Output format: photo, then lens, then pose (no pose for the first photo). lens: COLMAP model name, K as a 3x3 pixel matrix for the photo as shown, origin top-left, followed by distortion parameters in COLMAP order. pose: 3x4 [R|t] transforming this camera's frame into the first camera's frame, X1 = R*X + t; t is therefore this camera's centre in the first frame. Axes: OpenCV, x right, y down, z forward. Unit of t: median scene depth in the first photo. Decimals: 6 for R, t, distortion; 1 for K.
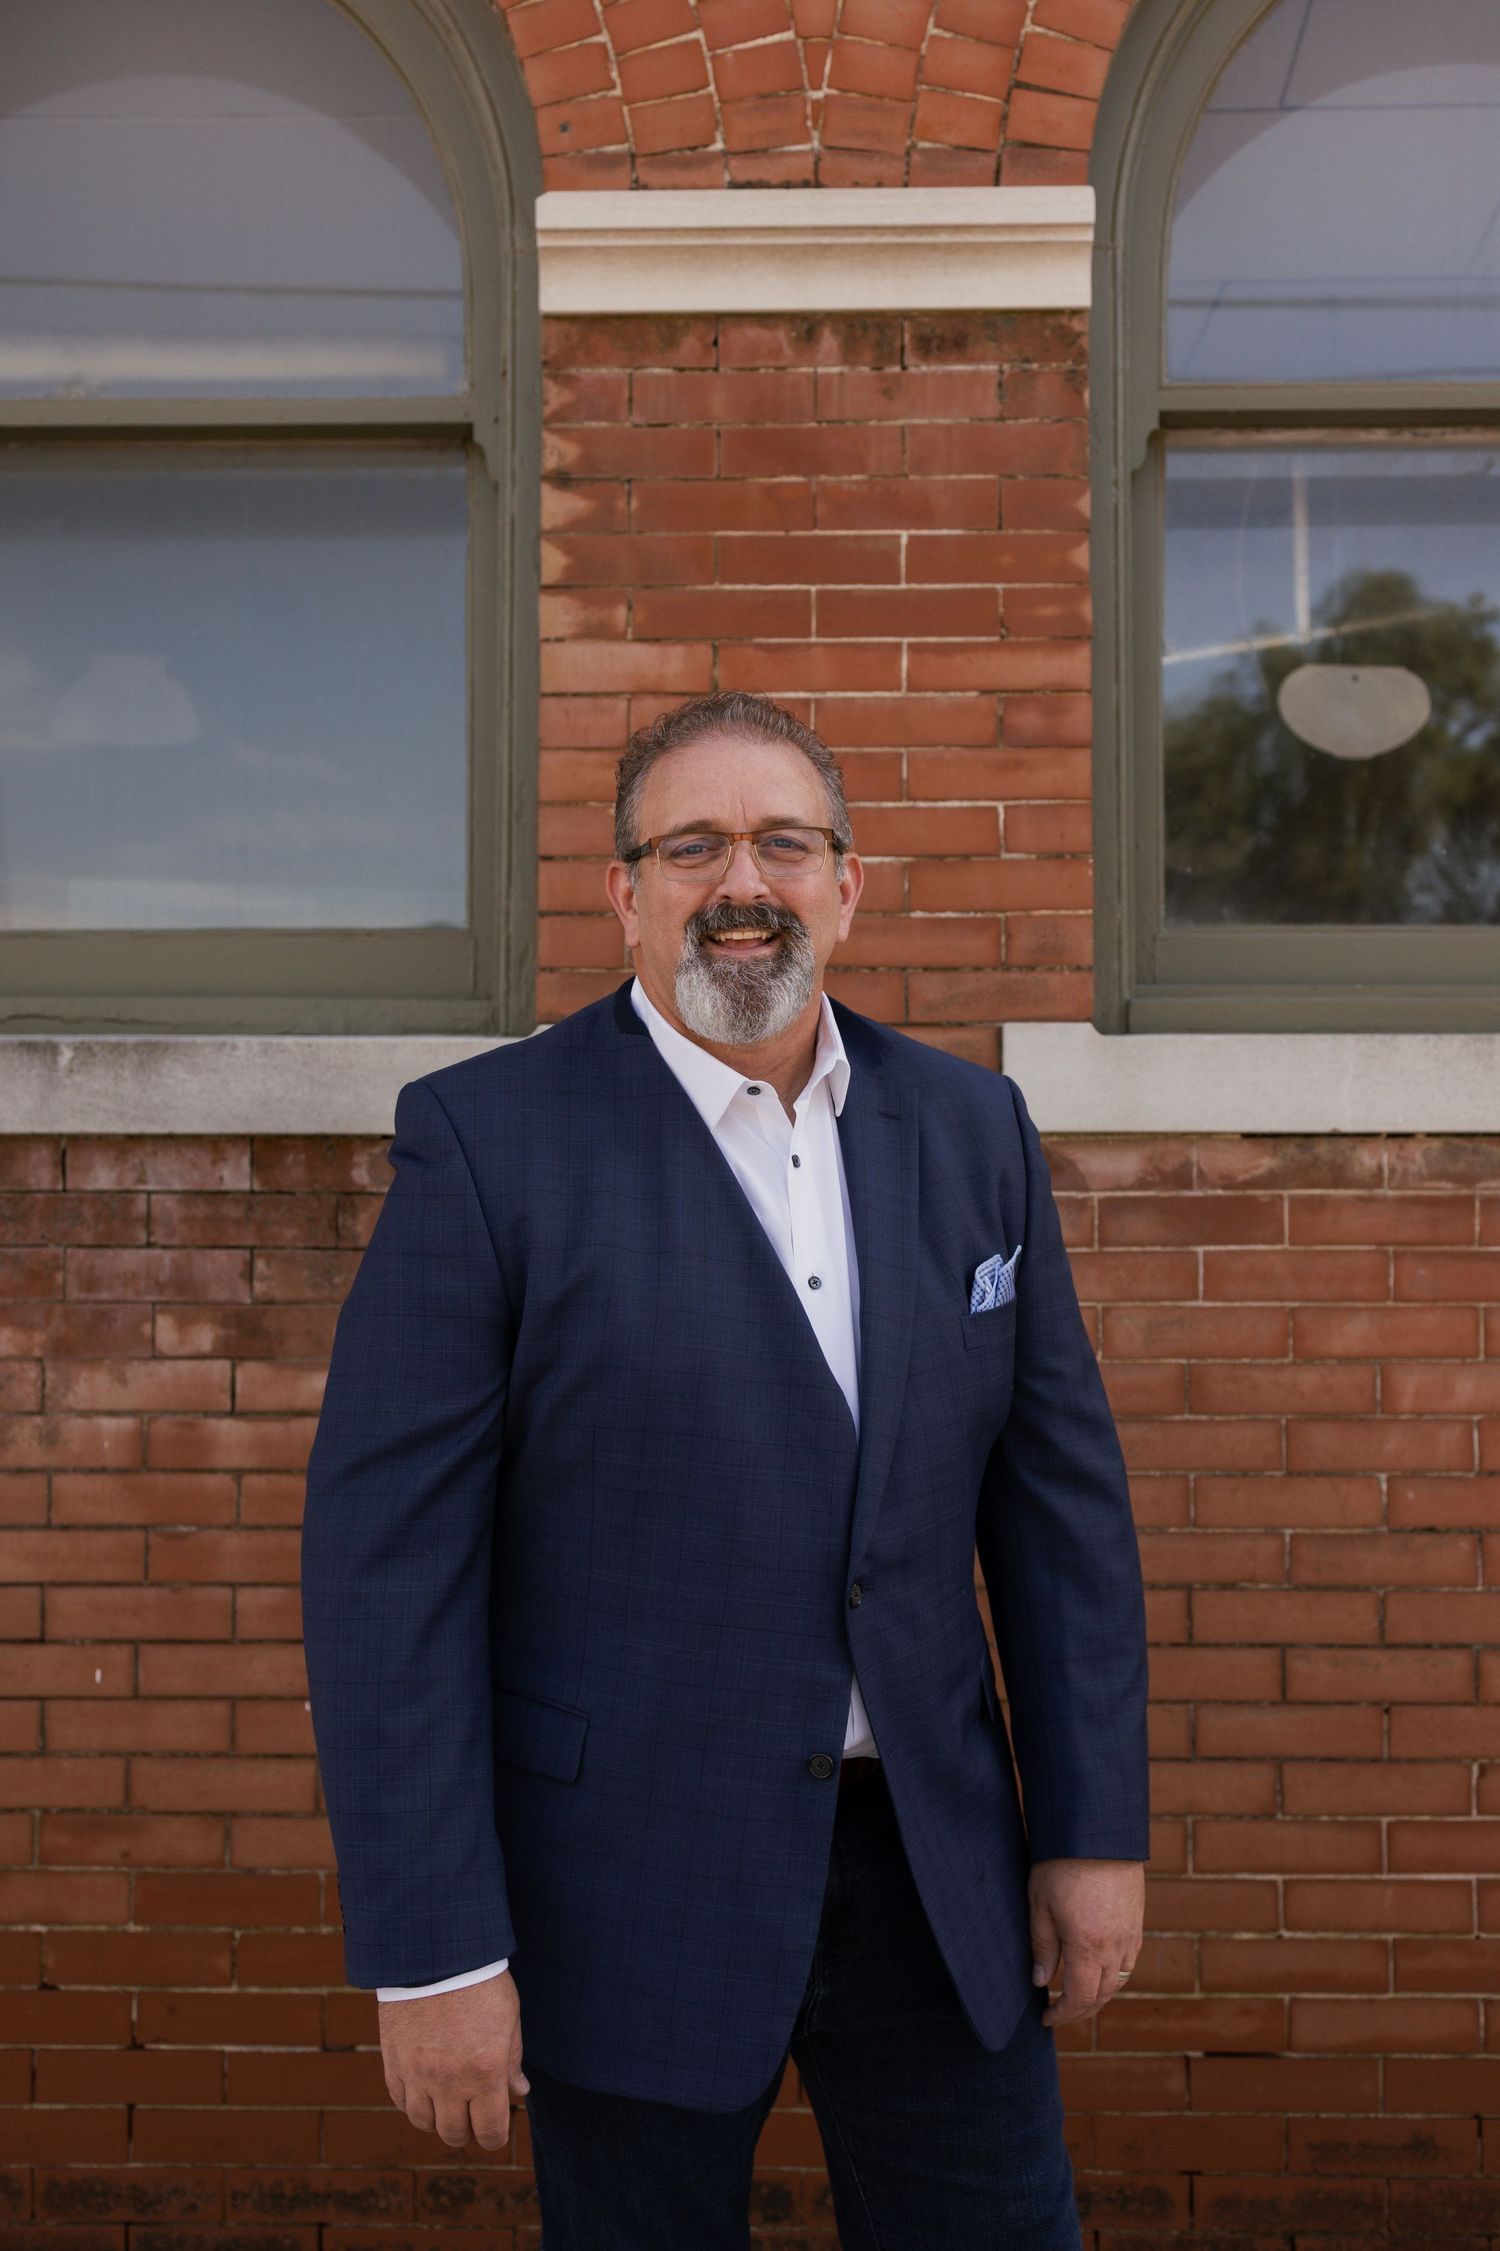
lens RADIAL K [[2315.8, 0, 756.0], [0, 2315.8, 1143.1], [0, 0, 1]] dist [0.002921, -0.000513]
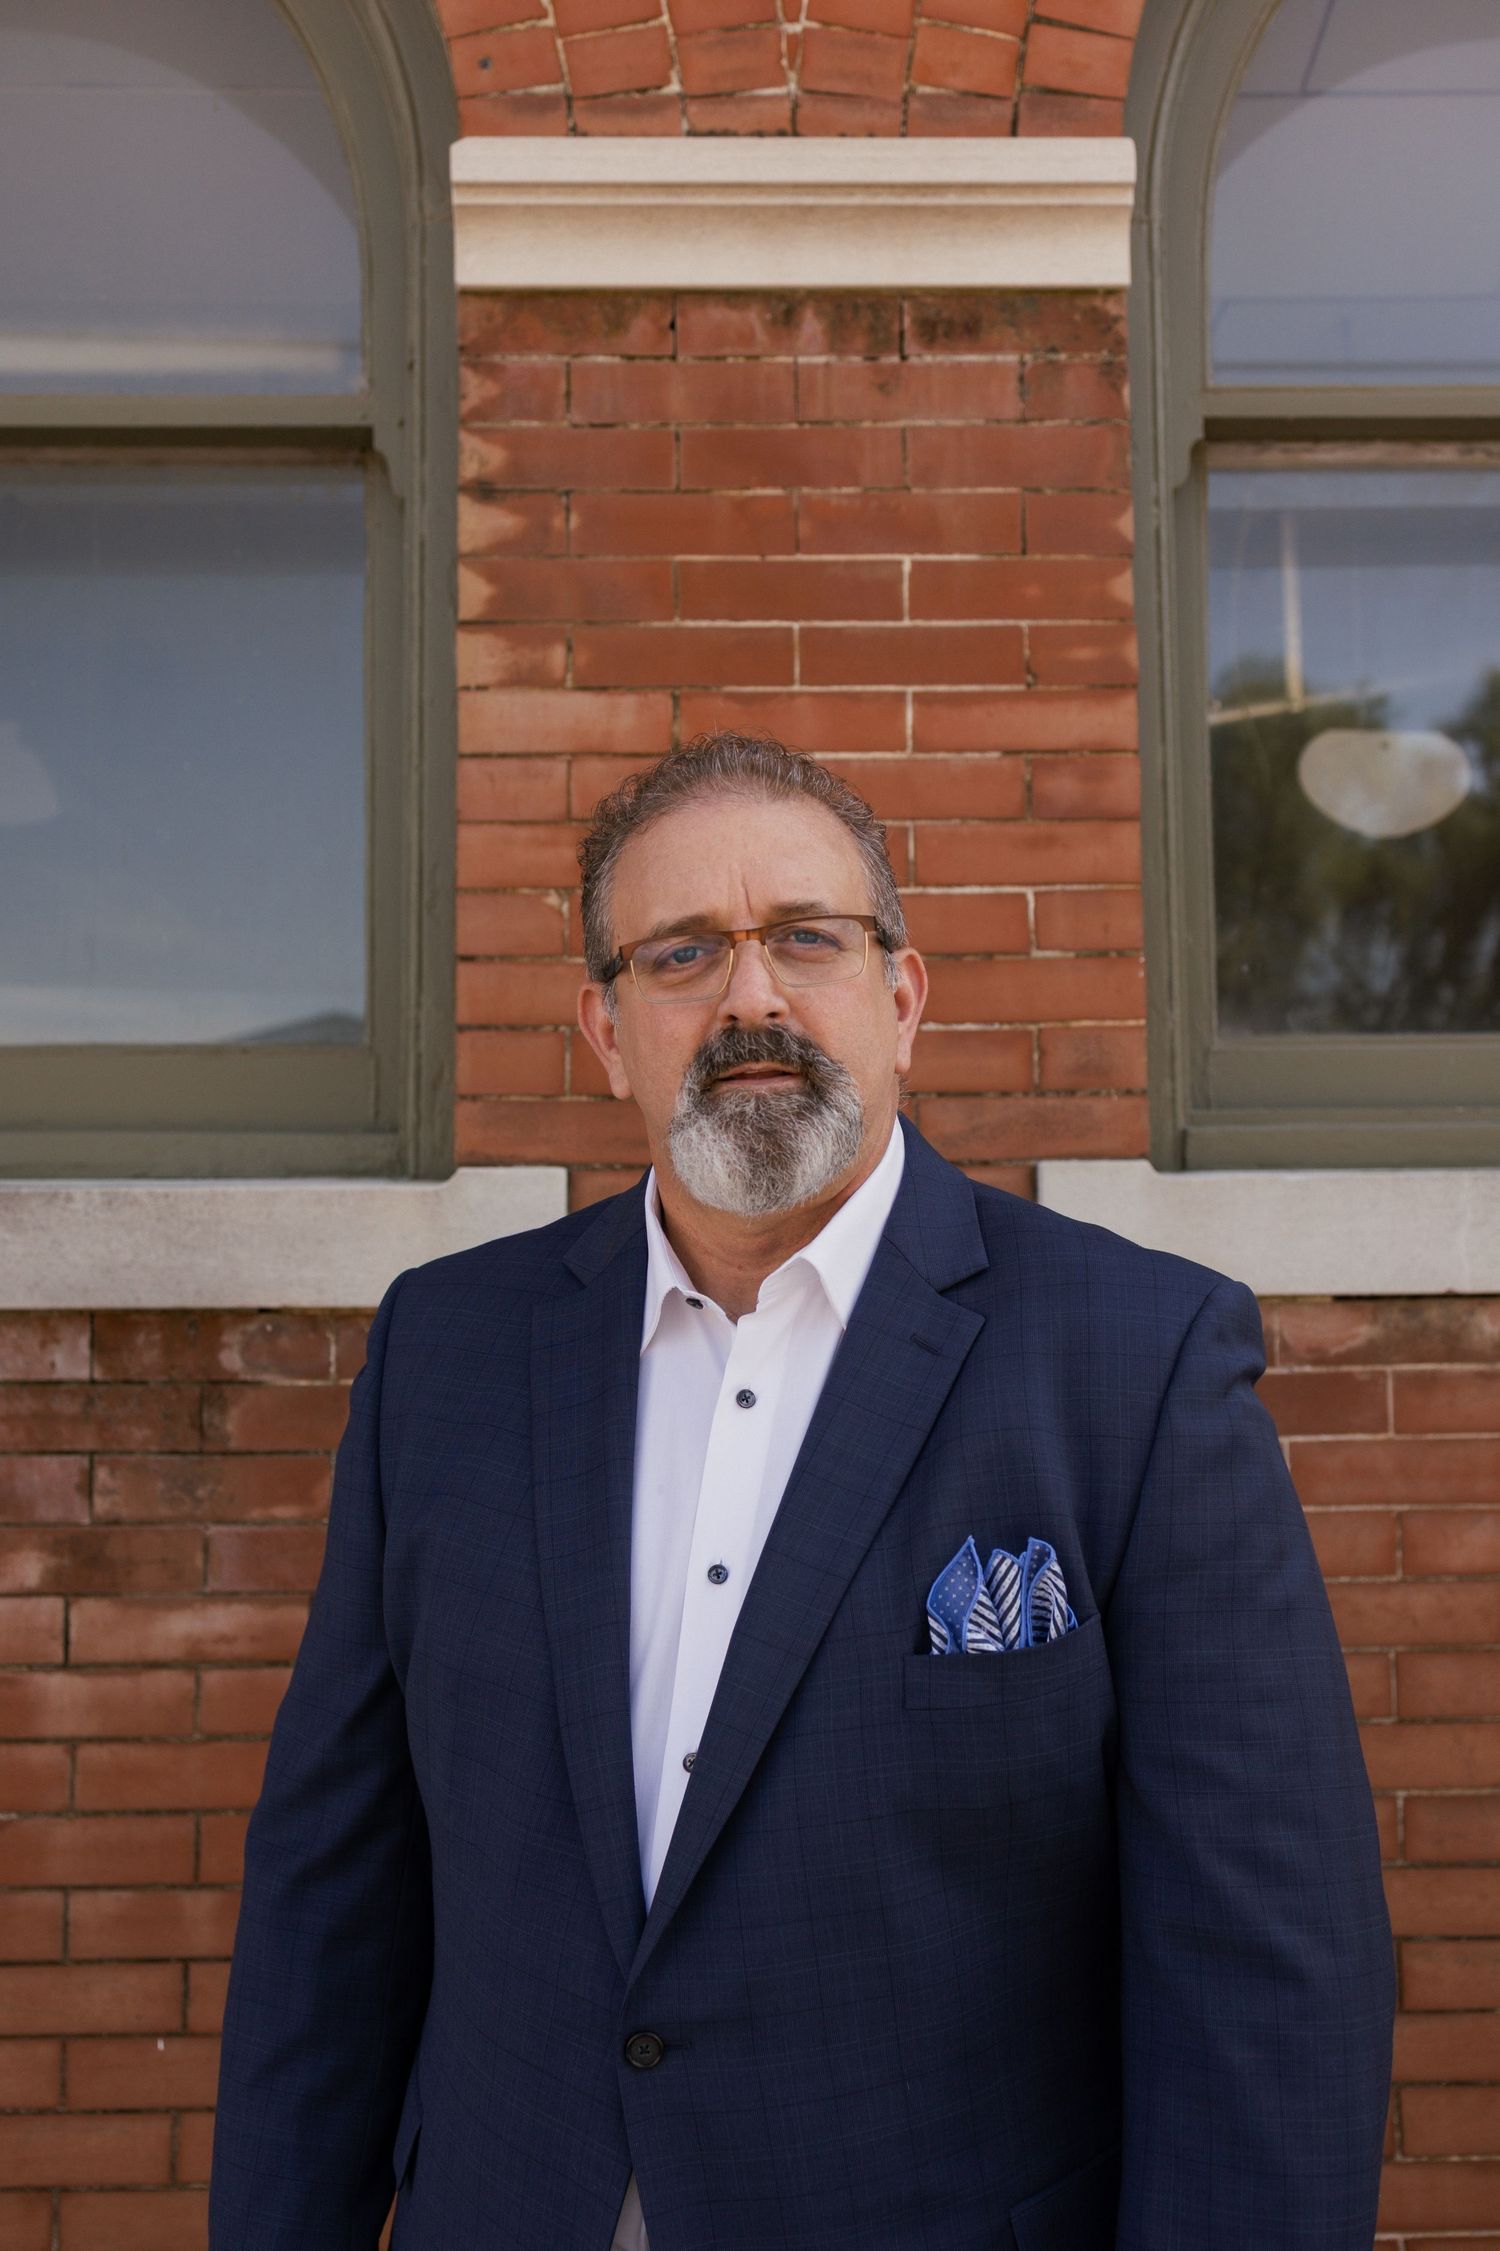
lens RADIAL K [[2258.5, 0, 750.0], [0, 2258.5, 1125.5], [0, 0, 1]] dist [0.021391, -0.017767]
pose [[0.999068, -0.006857, 0.042609, -0.026245], [0.008579, 0.999149, -0.040343, -0.032991], [-0.042296, 0.040671, 0.998277, 0.218435]]
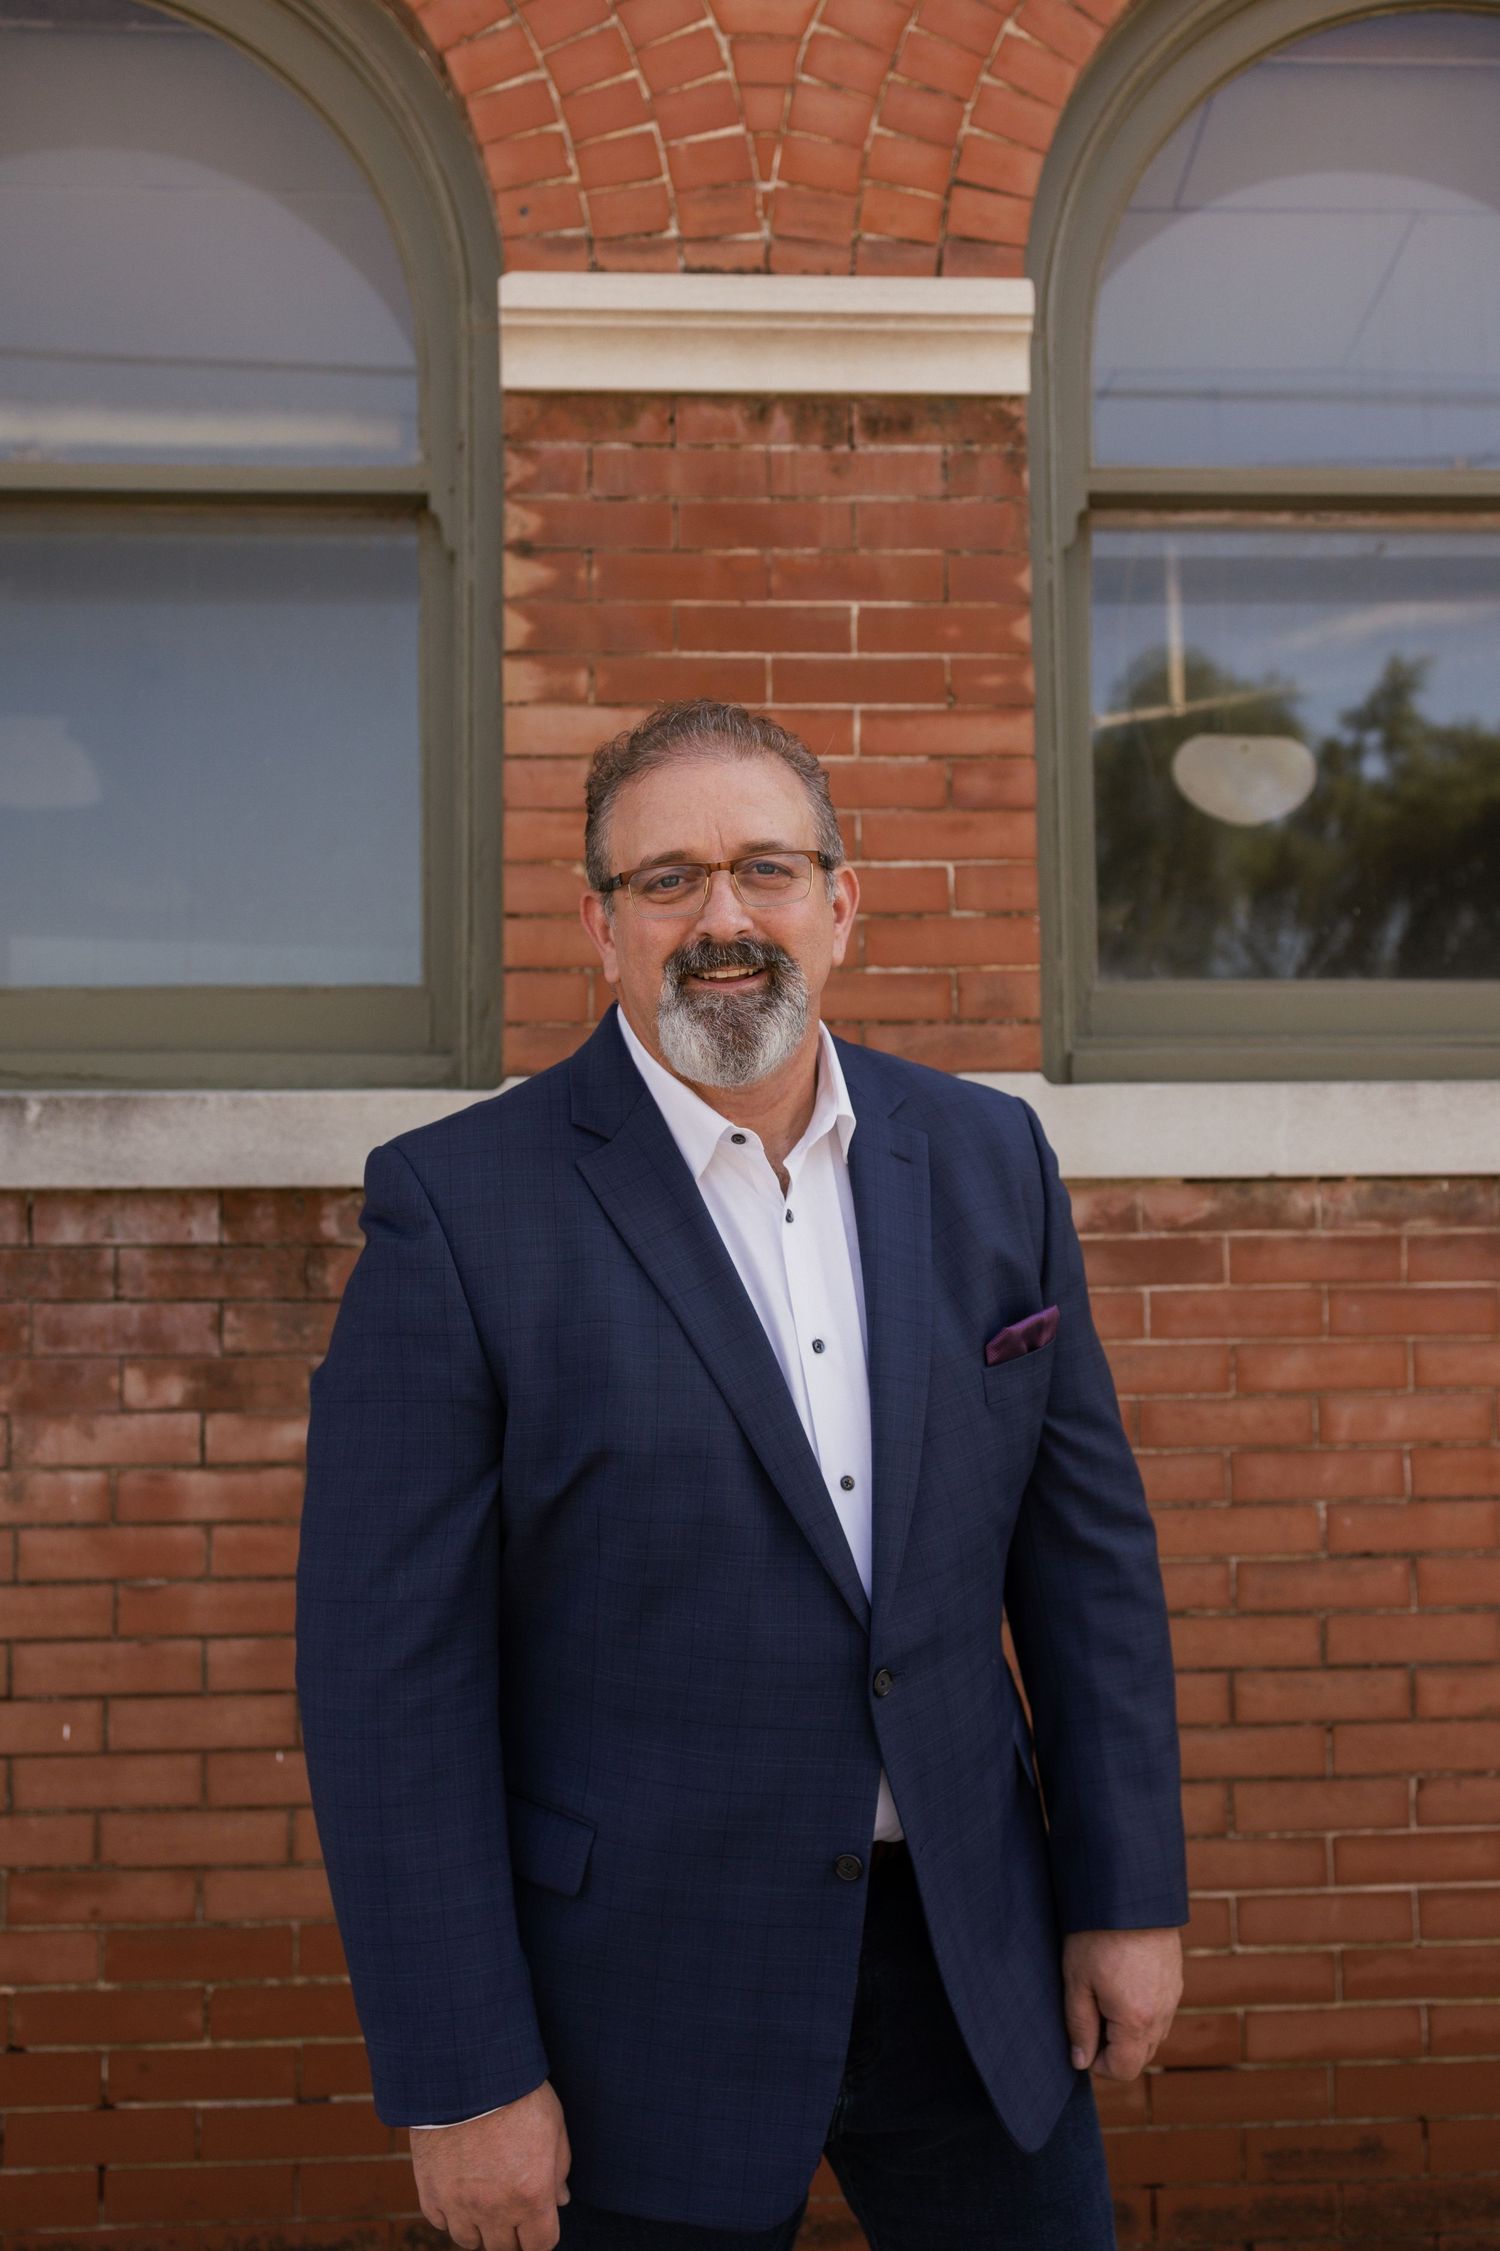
lens RADIAL K [[2315.8, 0, 756.0], [0, 2315.8, 1143.1], [0, 0, 1]] dist [0.002921, -0.000513]
pose [[0.996464, -0.007522, 0.083686, -0.069473], [0.010021, 0.999515, -0.029478, 0.008792], [-0.083424, 0.030212, 0.996056, -0.025955]]
